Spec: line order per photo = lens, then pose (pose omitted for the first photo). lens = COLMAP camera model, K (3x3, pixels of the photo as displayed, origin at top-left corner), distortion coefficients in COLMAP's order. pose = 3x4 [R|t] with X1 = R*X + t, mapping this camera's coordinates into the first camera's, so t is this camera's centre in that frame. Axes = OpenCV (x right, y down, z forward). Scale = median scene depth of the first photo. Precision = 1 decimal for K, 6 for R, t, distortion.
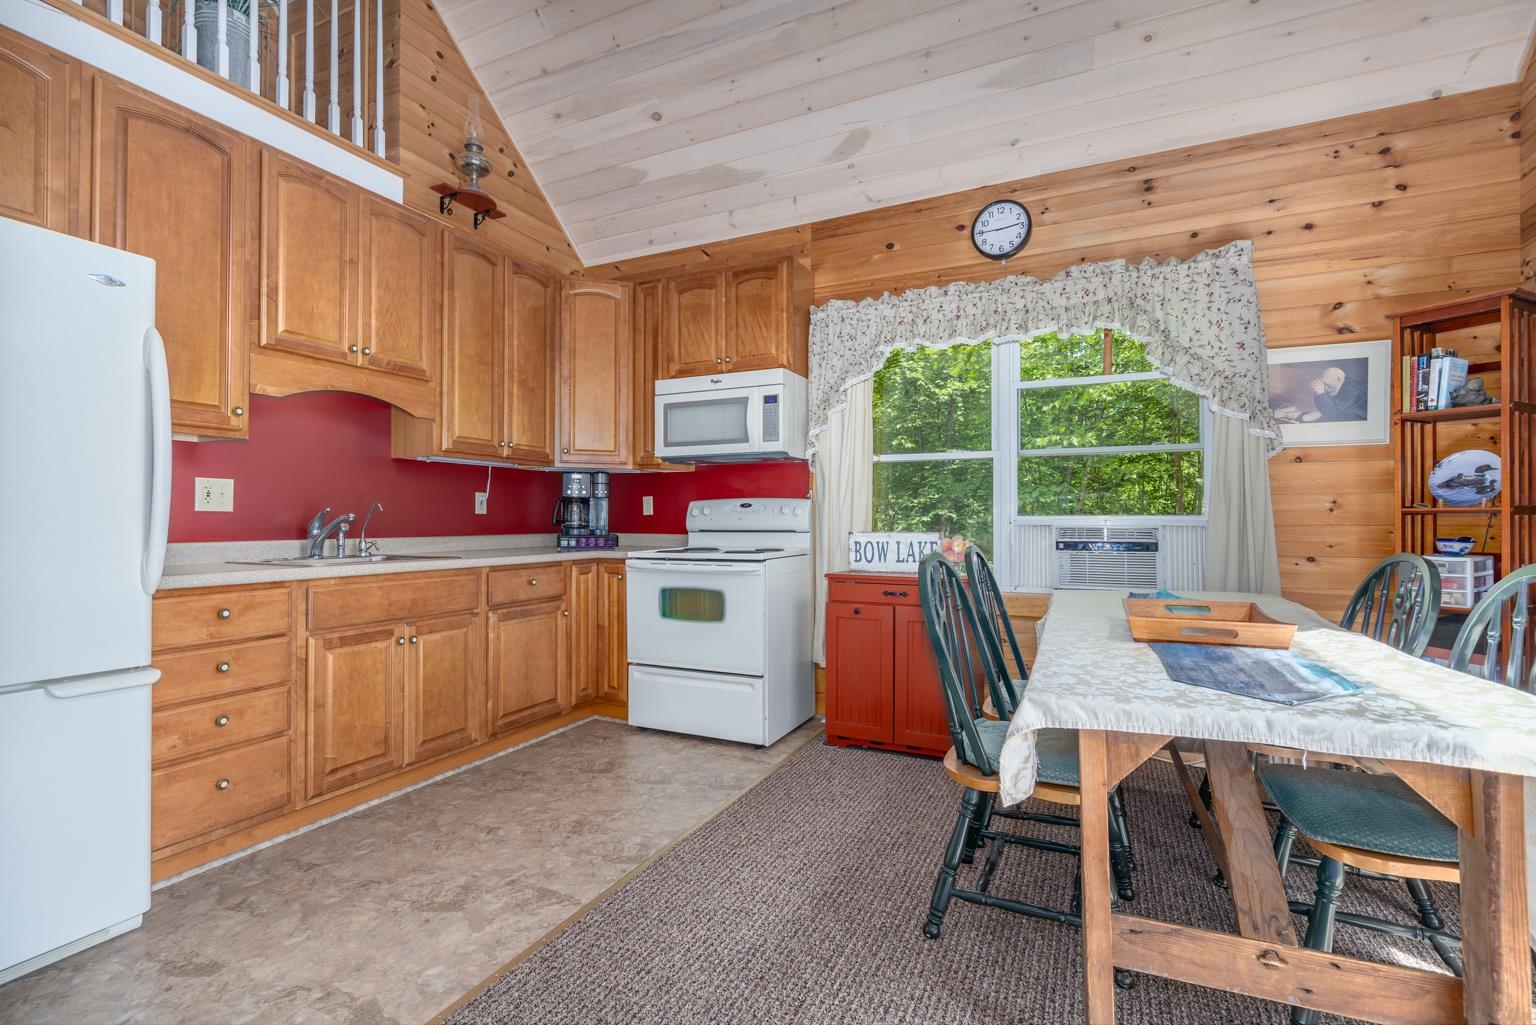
lens RADIAL K [[700.9, 0, 769.4], [0, 700.9, 508.7], [0, 0, 1]] dist [-0.002550, 0.002296]
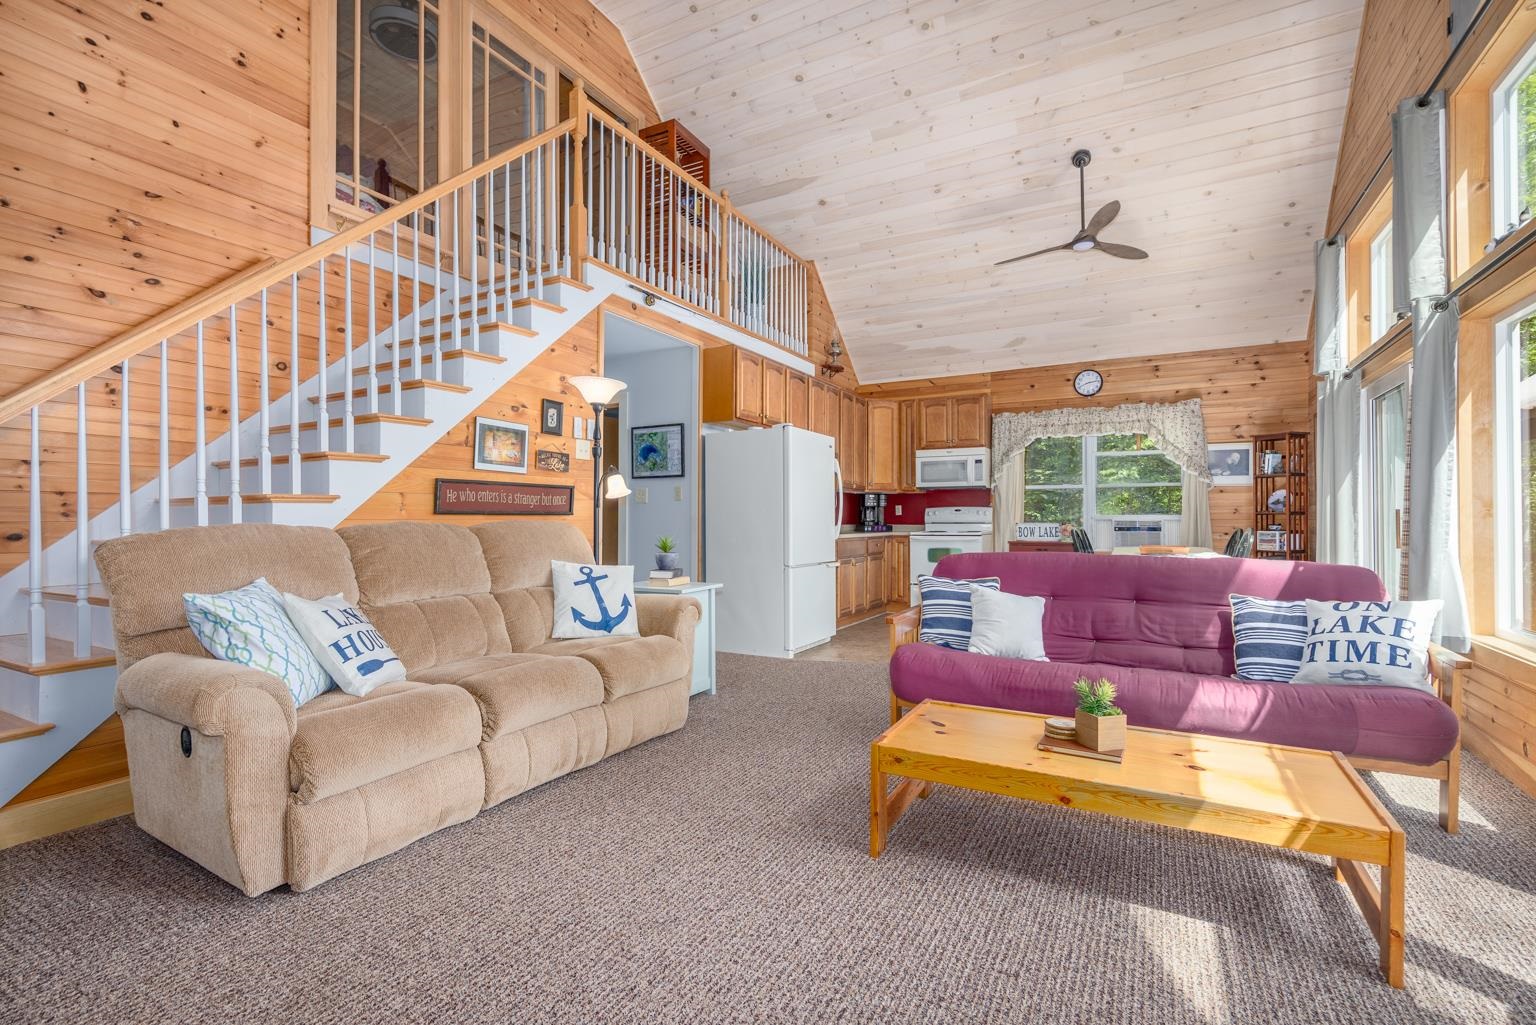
lens RADIAL K [[700.9, 0, 767.5], [0, 700.9, 511.9], [0, 0, 1]] dist [-0.002550, 0.002296]
pose [[0.998159, -0.001287, -0.060638, -0.537710], [0.001691, 0.999977, 0.006614, -0.016750], [0.060628, -0.006705, 0.998138, -1.246444]]
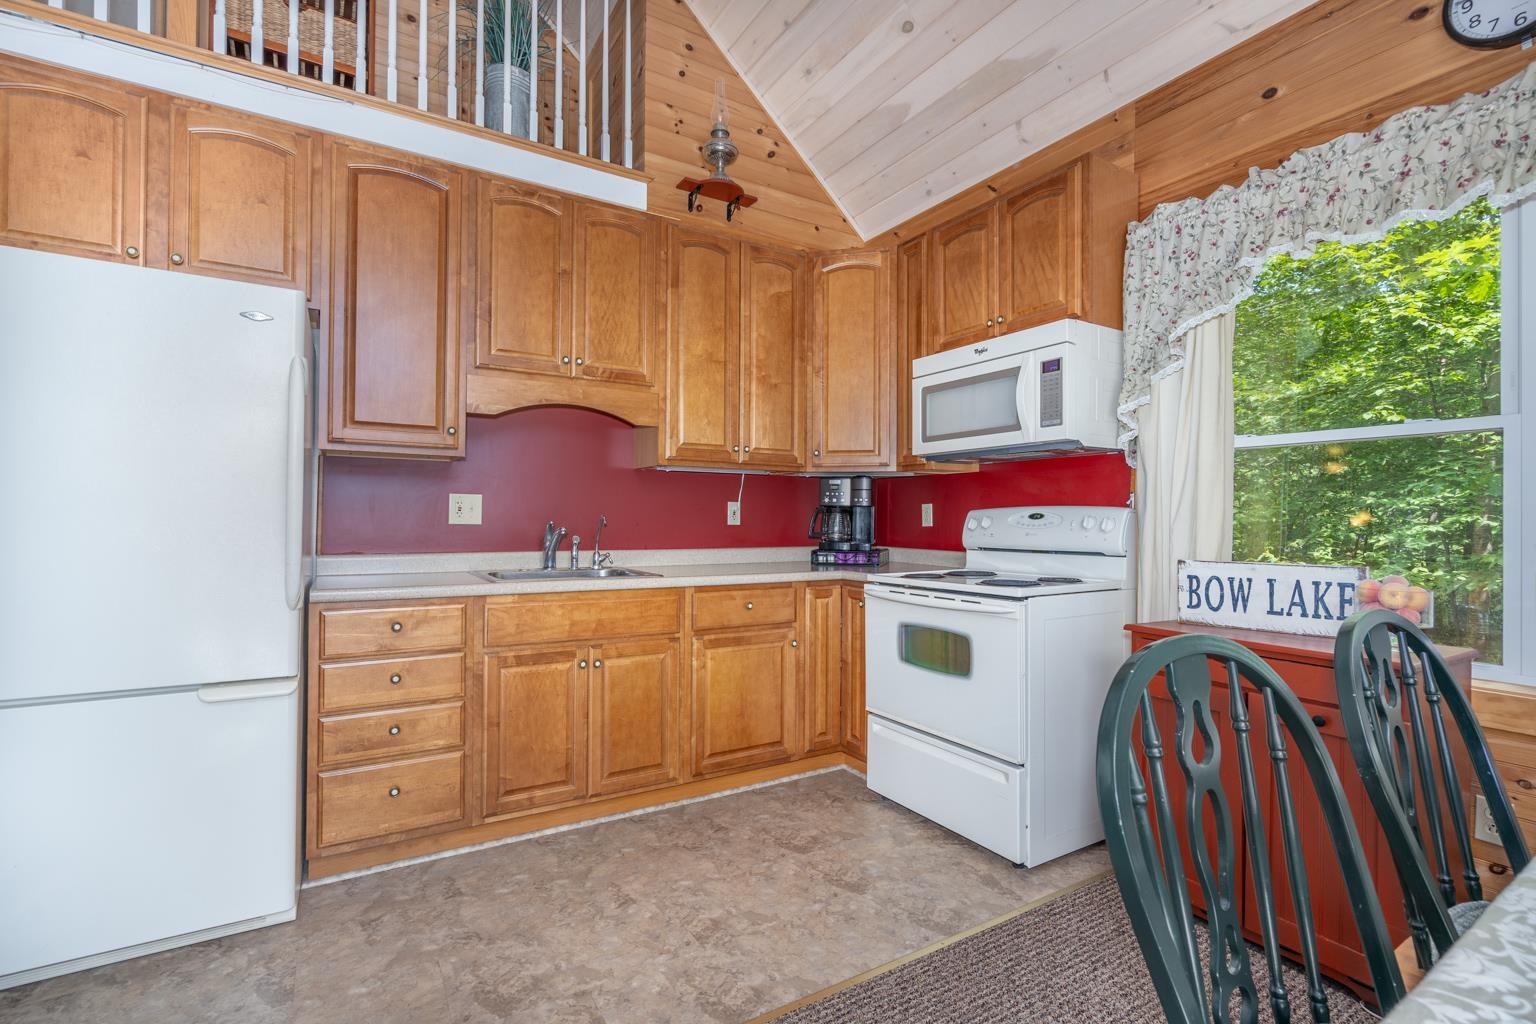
lens RADIAL K [[700.9, 0, 766.6], [0, 700.9, 510.8], [0, 0, 1]] dist [-0.002550, 0.002296]
pose [[0.836153, -0.001948, -0.548493, 0.153304], [0.002144, 0.999998, -0.000283, -0.012329], [0.548492, -0.000939, 0.836155, 0.270893]]
